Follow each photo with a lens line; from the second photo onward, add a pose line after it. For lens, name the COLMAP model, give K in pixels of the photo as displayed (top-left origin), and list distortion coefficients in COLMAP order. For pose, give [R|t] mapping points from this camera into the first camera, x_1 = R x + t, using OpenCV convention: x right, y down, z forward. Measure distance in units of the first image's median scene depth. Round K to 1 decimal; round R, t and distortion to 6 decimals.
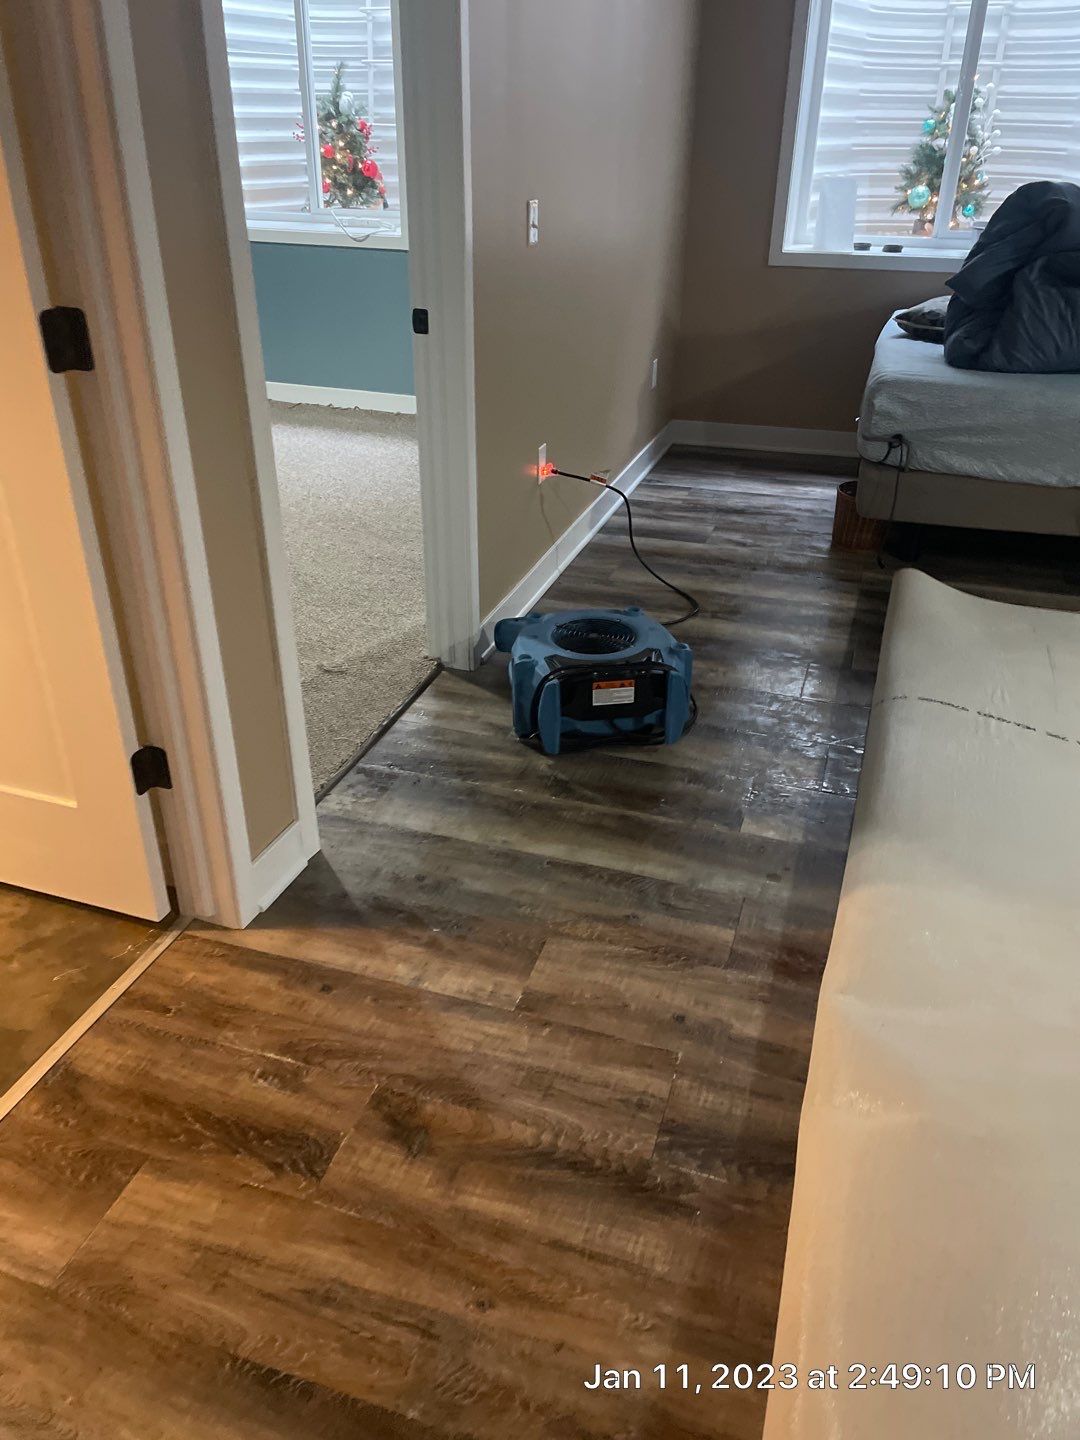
lens RADIAL K [[1068.7, 0, 540.0], [0, 1068.7, 720.0], [0, 0, 1]] dist [0.099443, -0.127994]
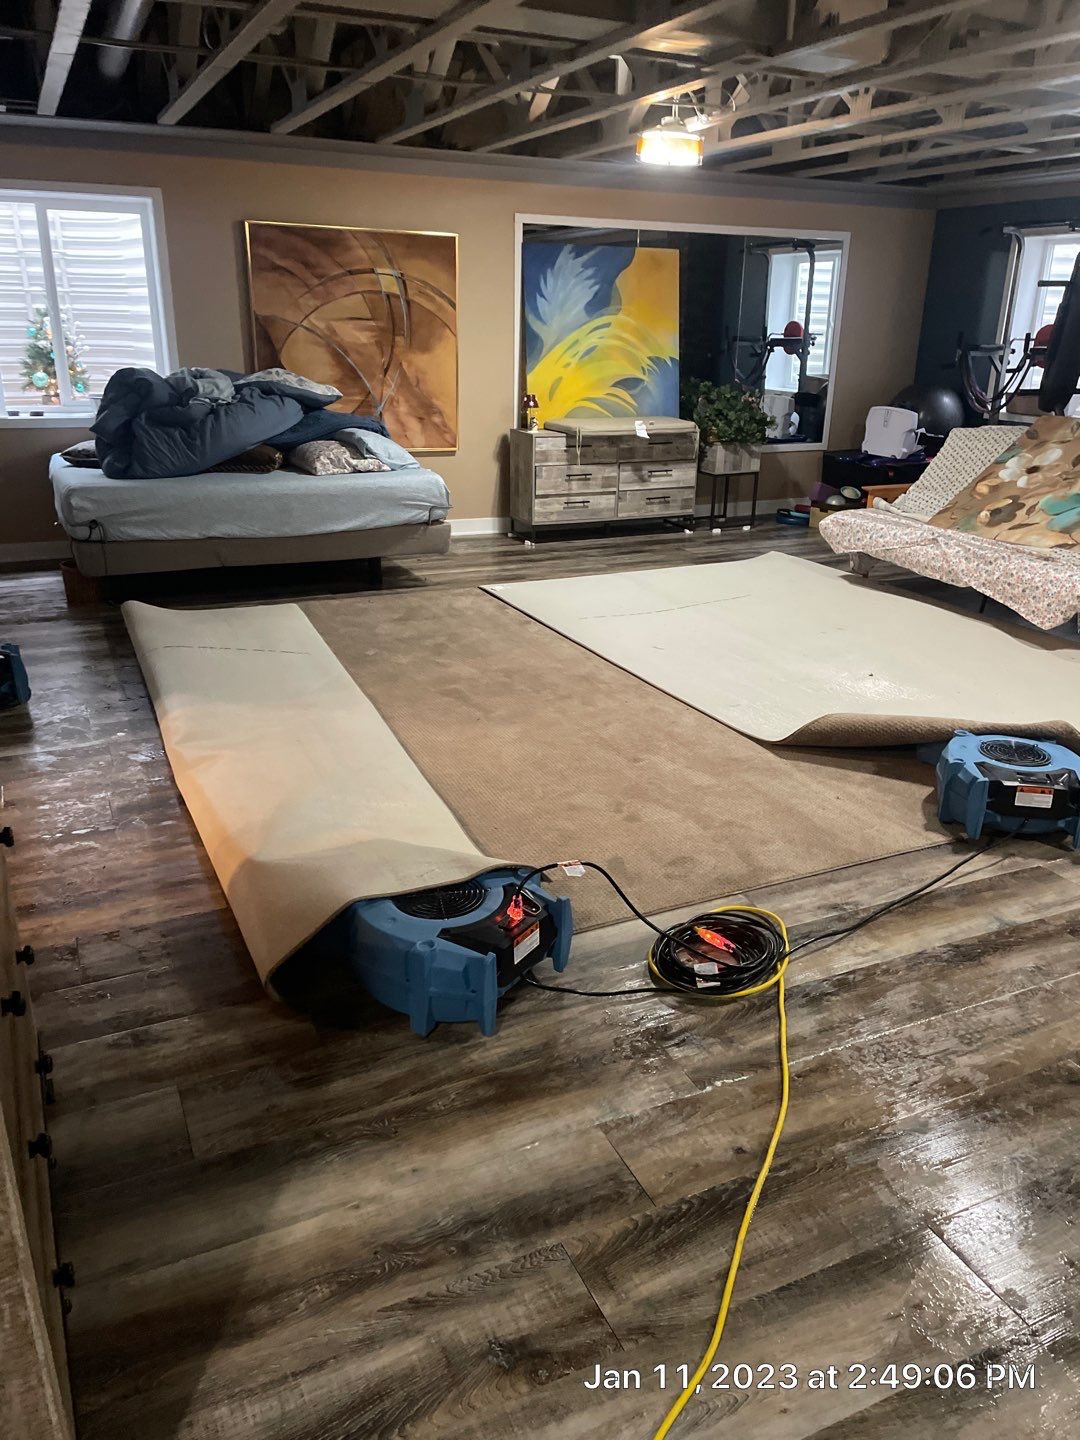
lens RADIAL K [[1068.7, 0, 540.0], [0, 1068.7, 720.0], [0, 0, 1]] dist [0.099443, -0.127994]
pose [[0.724196, -0.233265, 0.648944, -0.241512], [0.327315, 0.944564, -0.025744, 0.219851], [-0.606964, 0.231053, 0.760401, -0.433224]]
